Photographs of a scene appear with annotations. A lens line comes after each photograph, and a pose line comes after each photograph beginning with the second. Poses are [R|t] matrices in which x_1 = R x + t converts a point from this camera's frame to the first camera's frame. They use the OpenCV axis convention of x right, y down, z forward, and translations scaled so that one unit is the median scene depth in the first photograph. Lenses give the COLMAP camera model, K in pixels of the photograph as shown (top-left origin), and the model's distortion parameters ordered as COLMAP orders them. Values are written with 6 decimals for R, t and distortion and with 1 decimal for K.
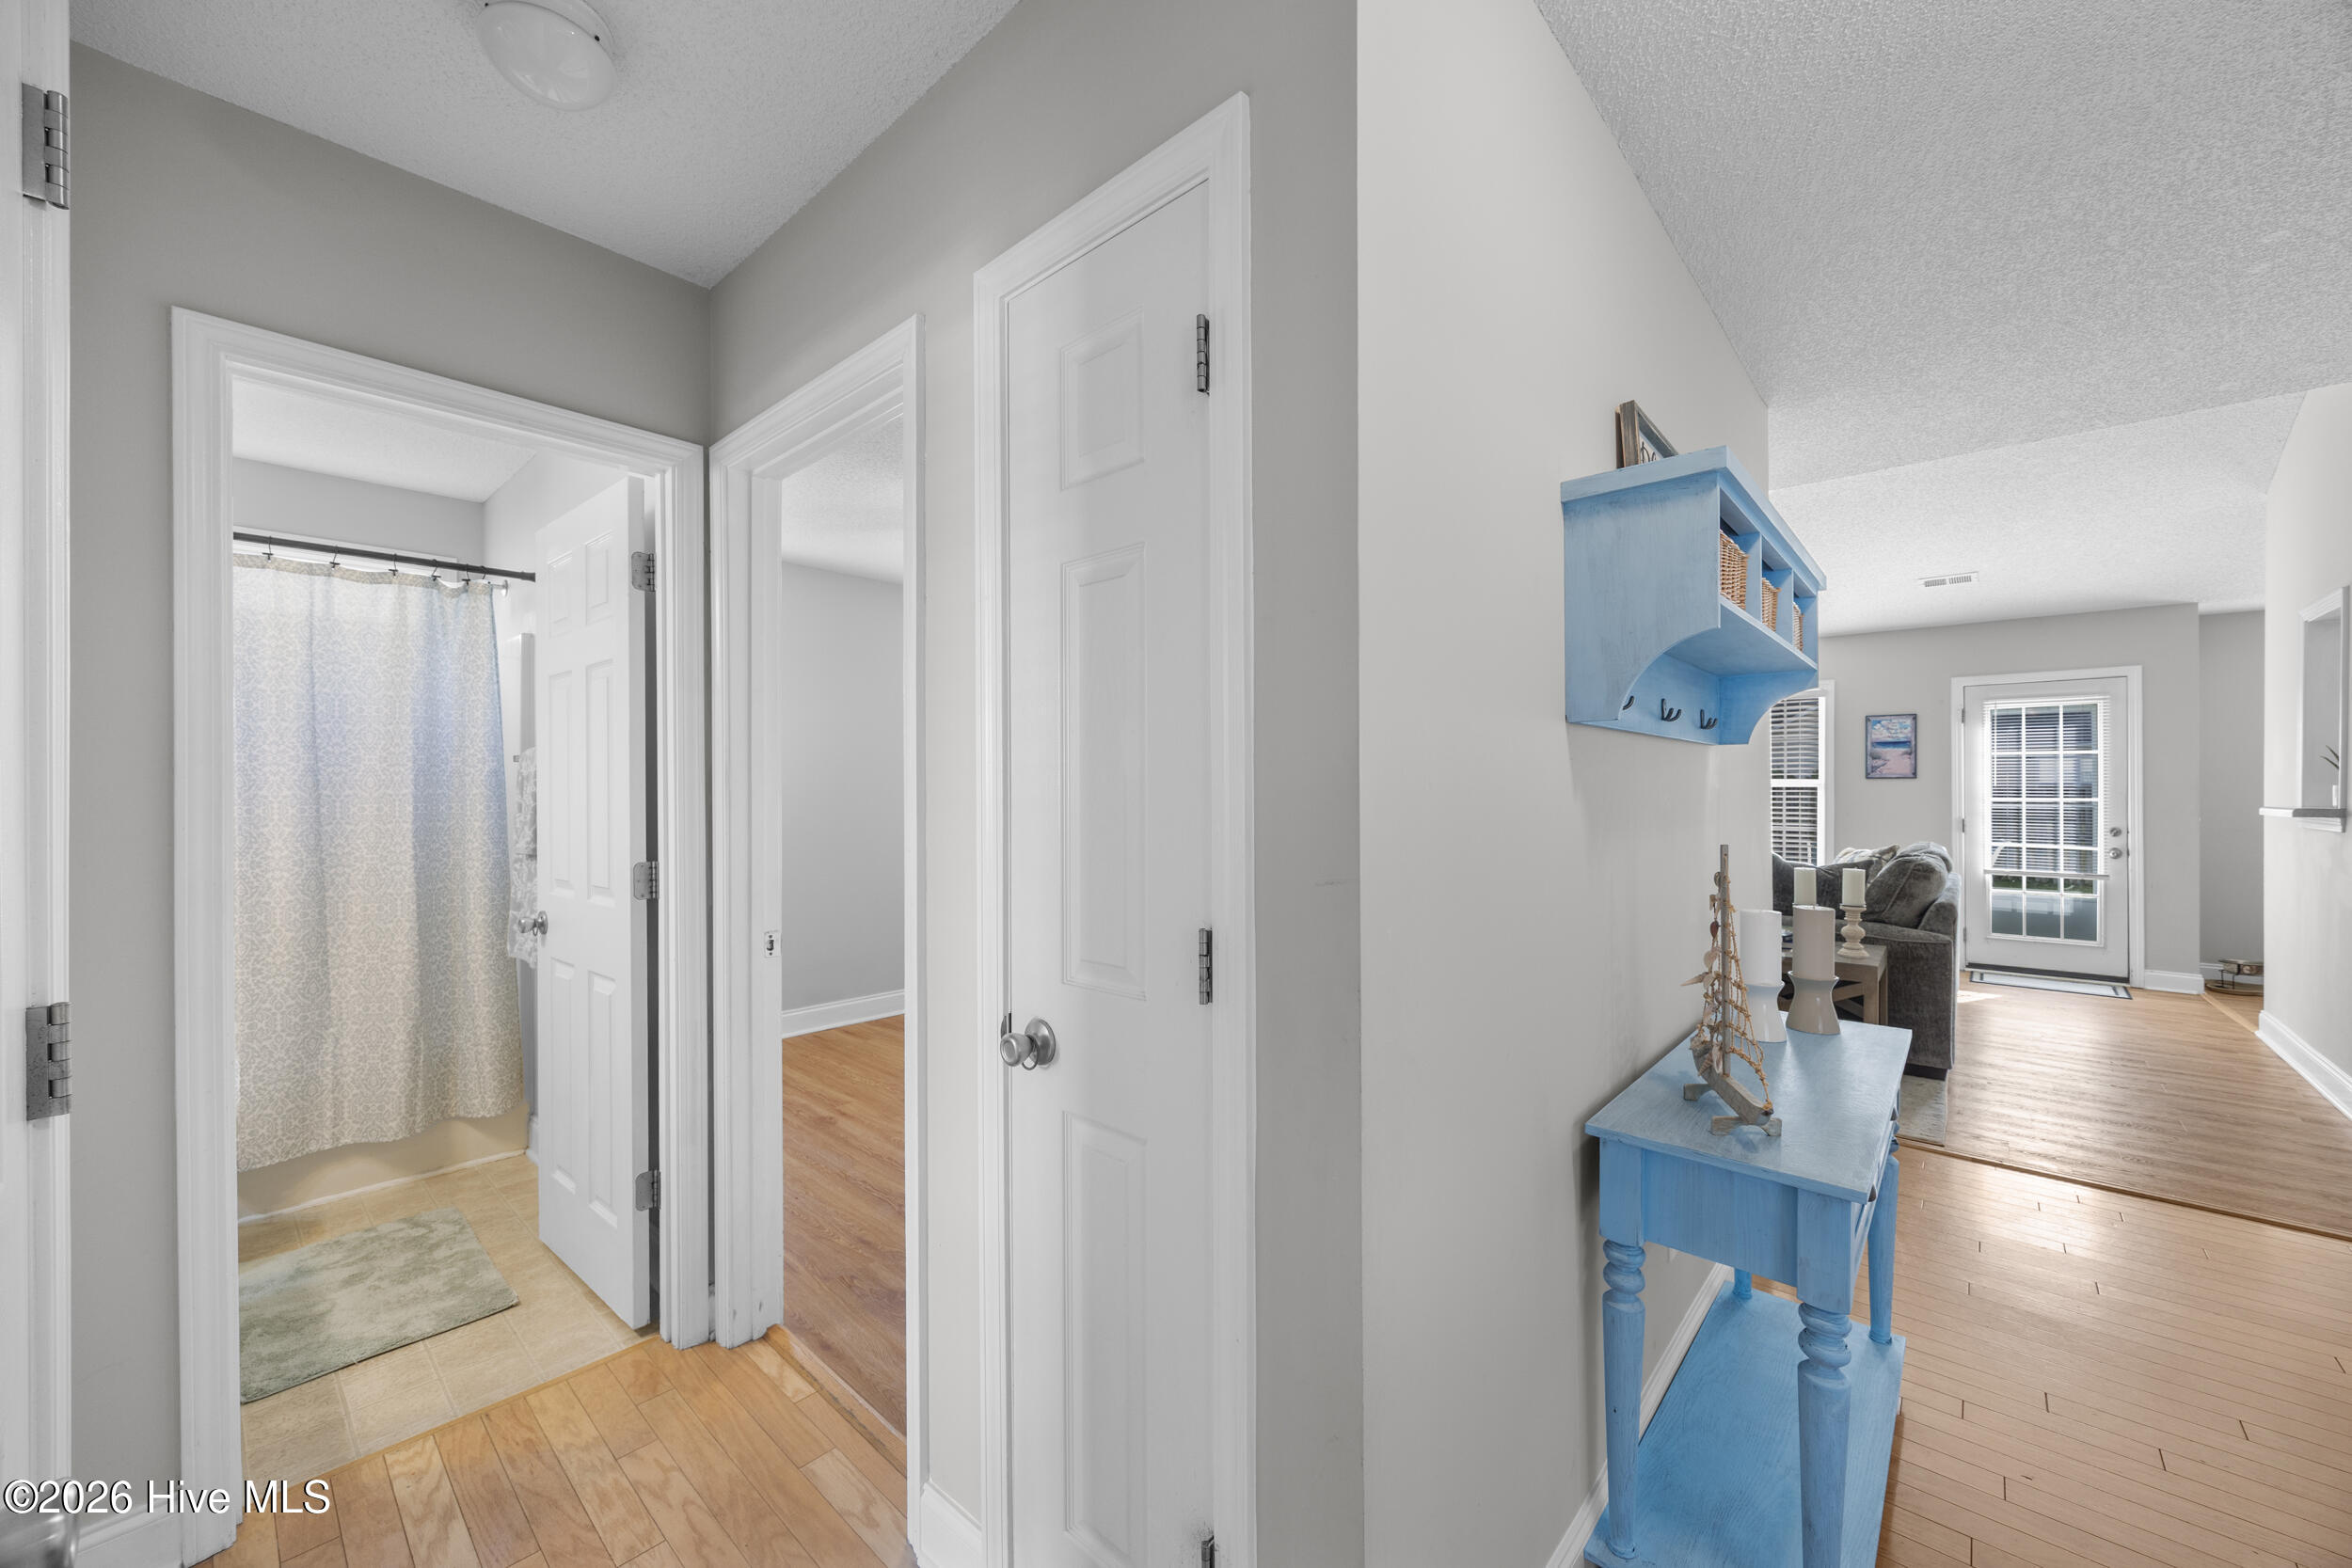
lens RADIAL K [[896.3, 0, 1173.7], [0, 896.3, 786.7], [0, 0, 1]] dist [-0.001858, -0.000043]
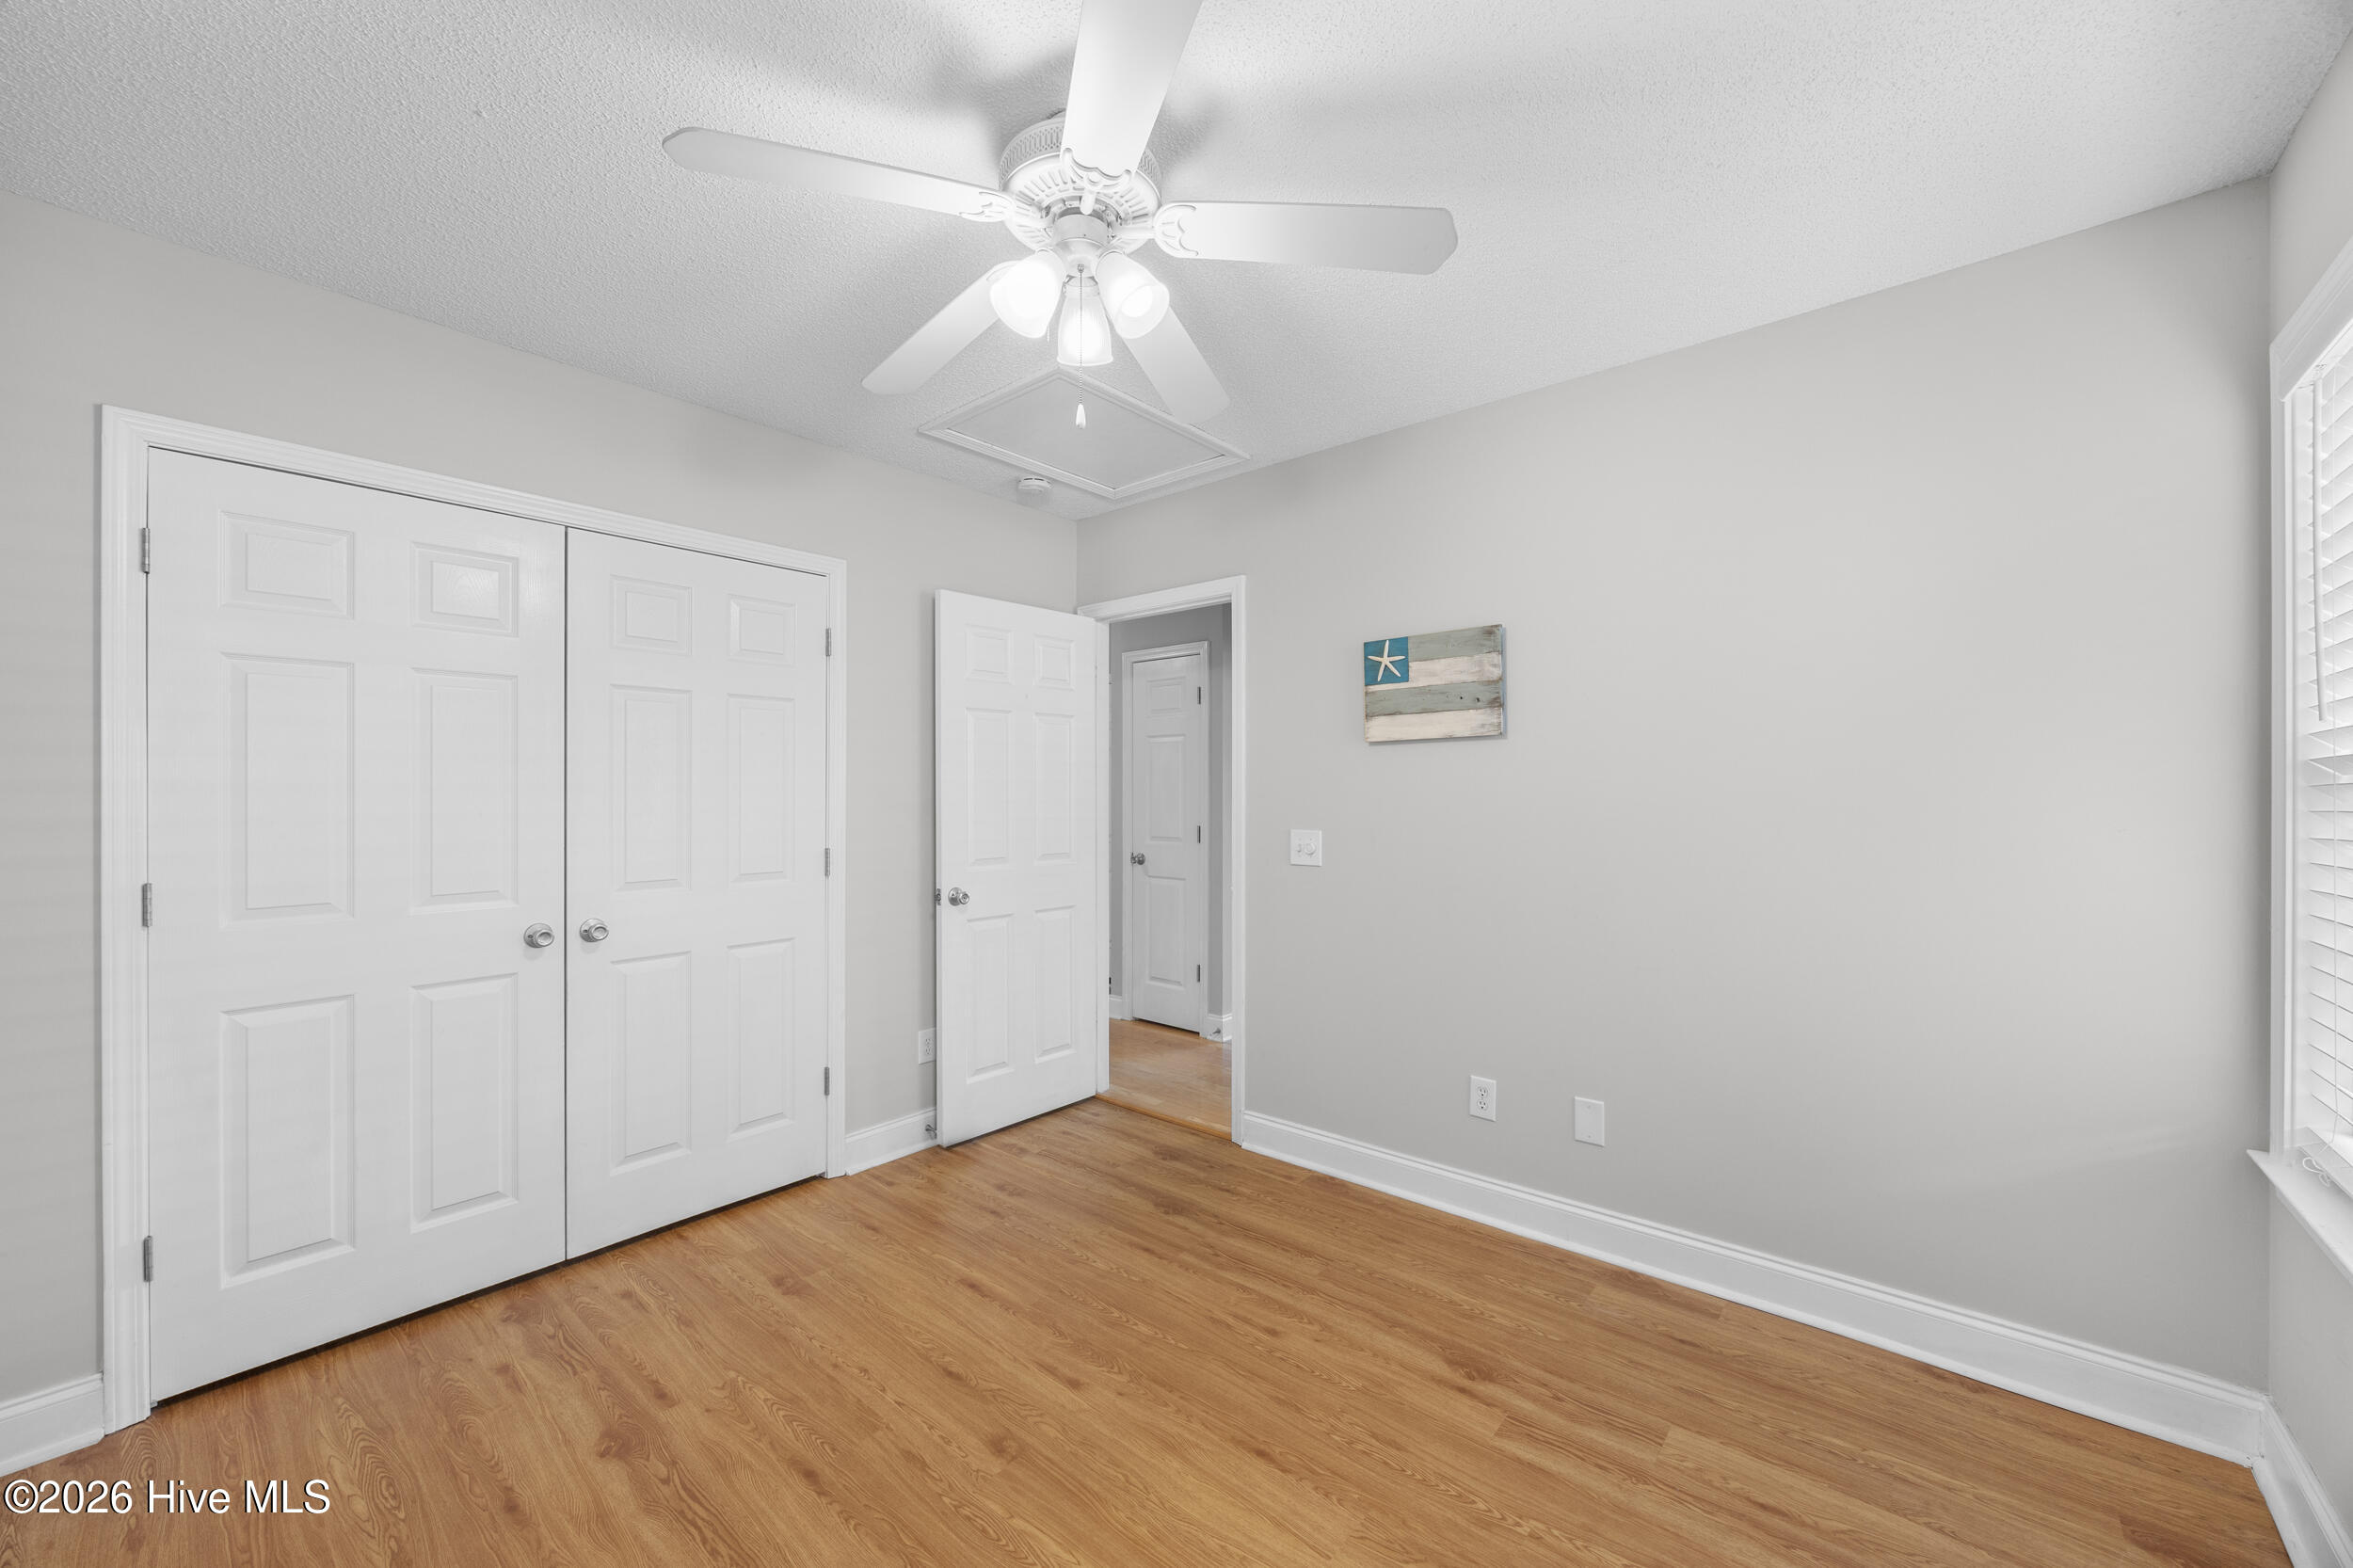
lens RADIAL K [[896.8, 0, 1174.2], [0, 896.8, 786.7], [0, 0, 1]] dist [-0.001858, -0.000043]
pose [[-0.999518, 0.001531, -0.030998, -0.168225], [0.001646, 0.999992, -0.003699, 0.000817], [0.030992, -0.003748, -0.999513, 1.463884]]
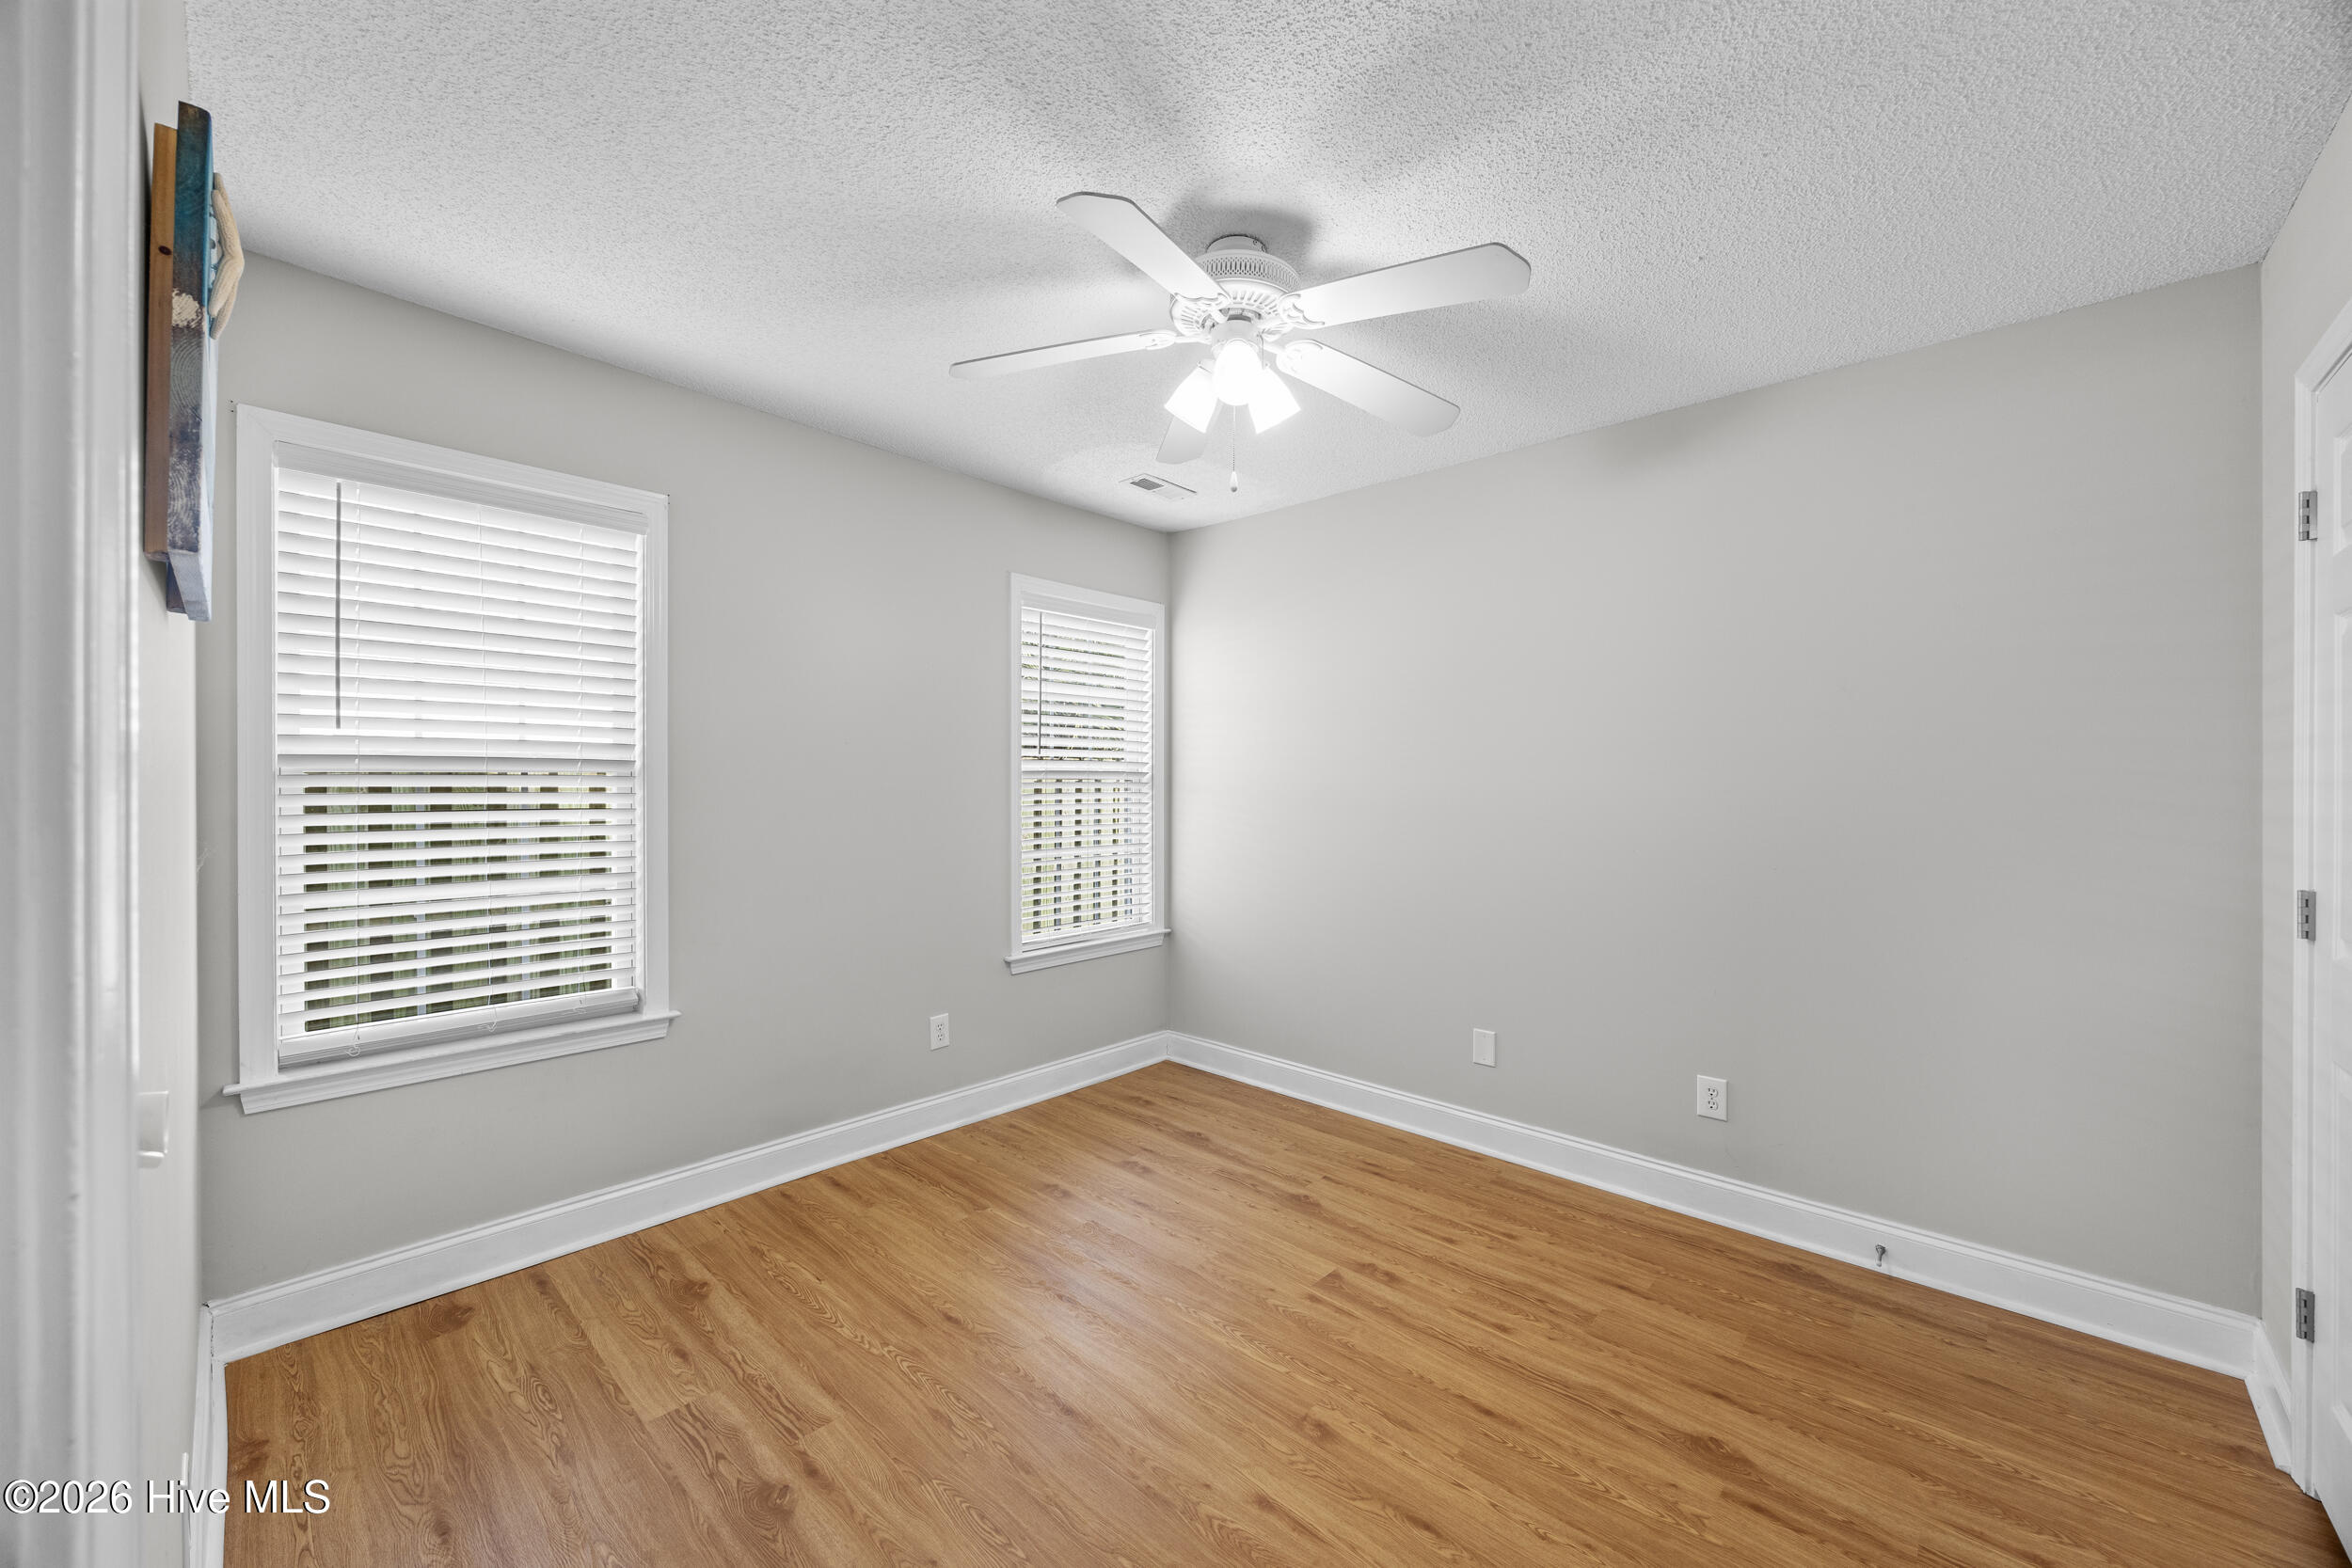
lens RADIAL K [[891.4, 0, 1176.0], [0, 891.4, 784.0], [0, 0, 1]] dist [-0.003796, -0.000404]
pose [[0.999934, 0.004549, -0.010563, -0.165097], [-0.004524, 0.999987, 0.002363, 0.001203], [0.010573, -0.002315, 0.999941, 0.508943]]
